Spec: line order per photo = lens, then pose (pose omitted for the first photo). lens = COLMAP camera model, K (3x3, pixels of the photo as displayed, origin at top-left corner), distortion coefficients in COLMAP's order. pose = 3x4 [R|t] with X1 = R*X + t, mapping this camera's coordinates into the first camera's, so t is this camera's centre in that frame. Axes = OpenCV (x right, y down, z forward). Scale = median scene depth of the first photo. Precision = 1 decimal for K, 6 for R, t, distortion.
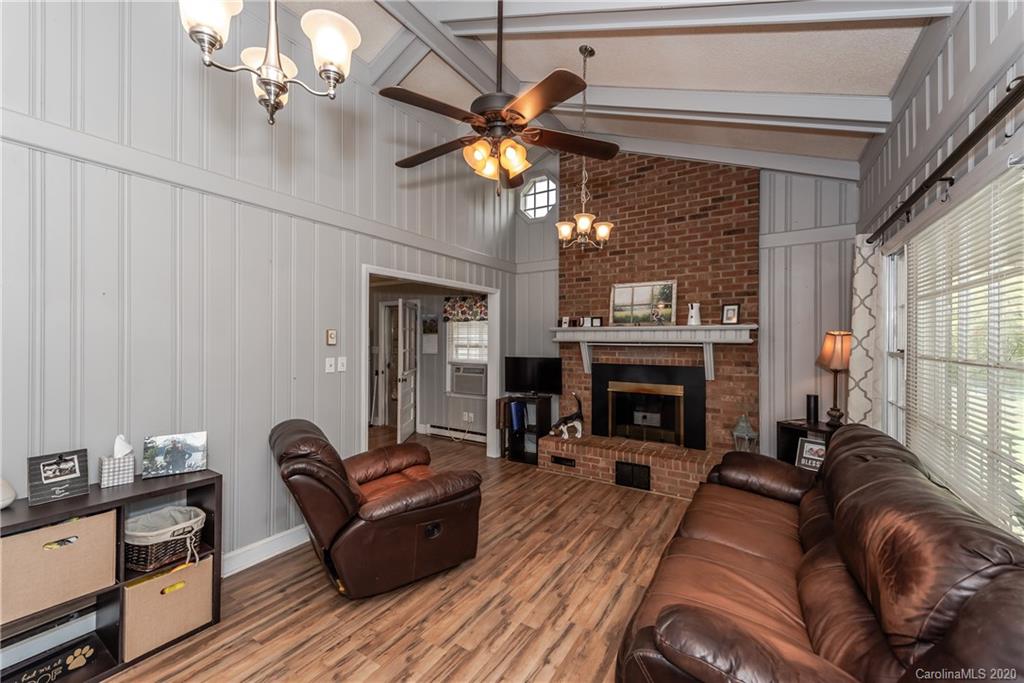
lens RADIAL K [[404.6, 0, 512.5], [0, 404.6, 338.3], [0, 0, 1]] dist [0.015219, -0.004236]
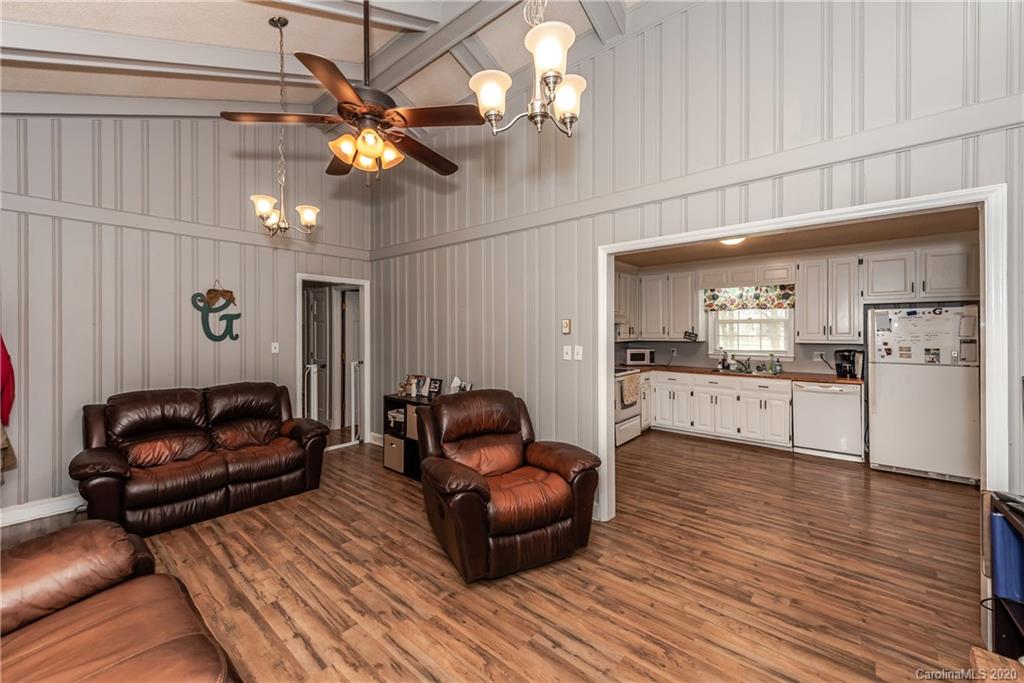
lens RADIAL K [[404.6, 0, 508.3], [0, 404.6, 328.7], [0, 0, 1]] dist [0.015219, -0.004236]
pose [[-0.146434, -0.003866, -0.989213, 0.486389], [0.006658, 0.999966, -0.004894, 0.005828], [0.989198, -0.007302, -0.146403, 0.789112]]
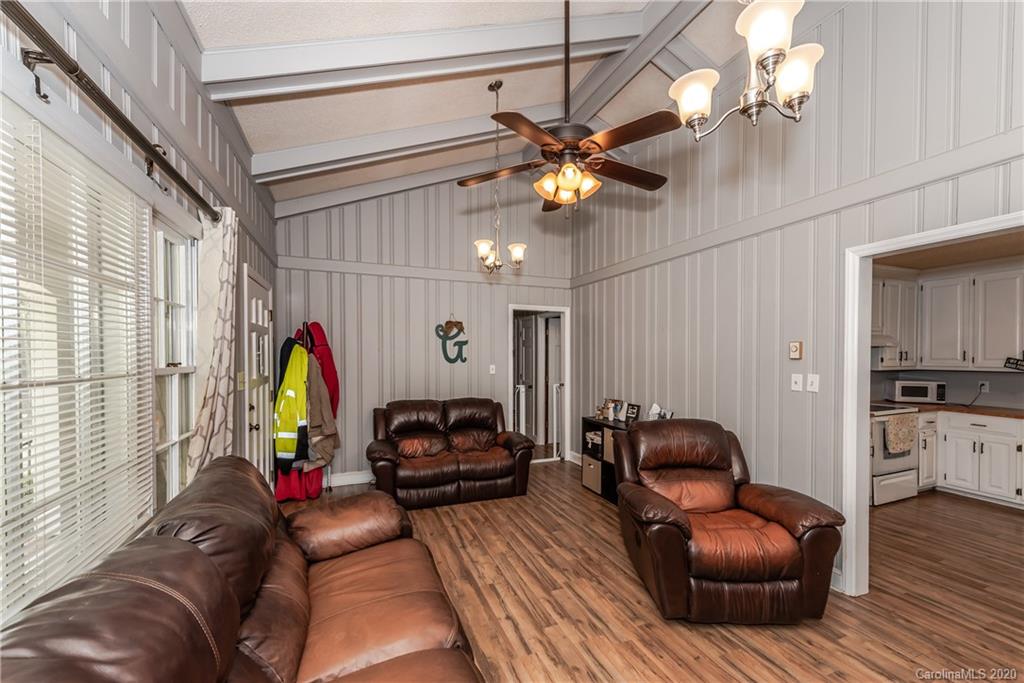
lens RADIAL K [[404.6, 0, 513.4], [0, 404.6, 360.4], [0, 0, 1]] dist [0.015219, -0.004236]
pose [[-0.580163, 0.010436, -0.814434, 0.490115], [0.002688, 0.999937, 0.010898, 0.005710], [0.814496, 0.004134, -0.580154, 0.796099]]
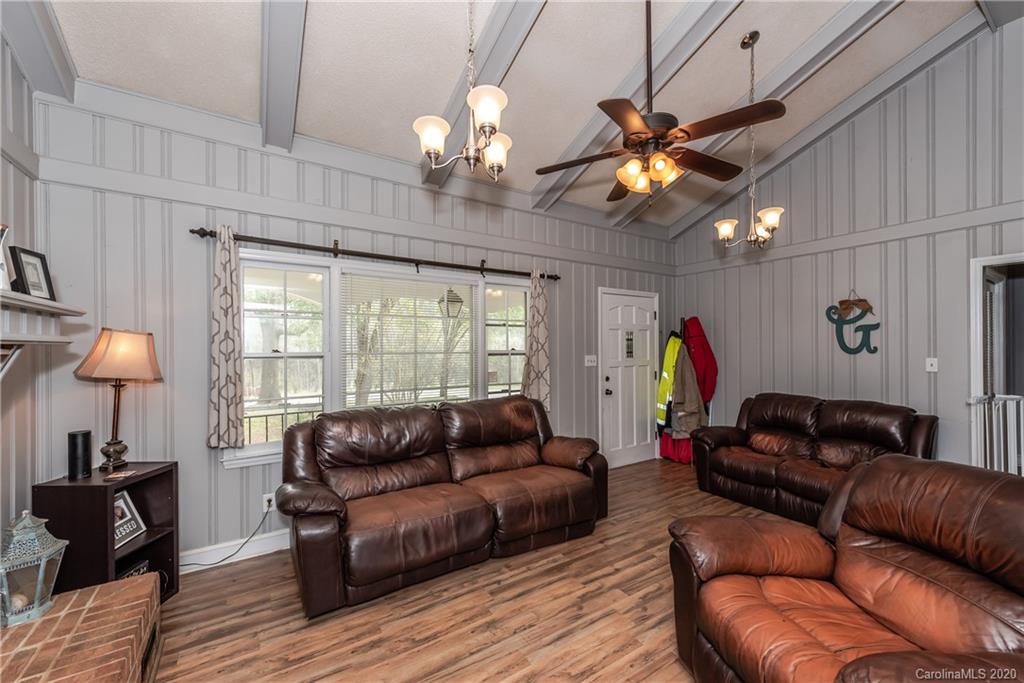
lens RADIAL K [[404.6, 0, 512.7], [0, 404.6, 347.8], [0, 0, 1]] dist [0.015219, -0.004236]
pose [[-0.911446, 0.000485, 0.411420, -0.076422], [-0.000599, 0.999997, -0.002506, 0.015084], [-0.411420, -0.002530, -0.911442, 1.127785]]
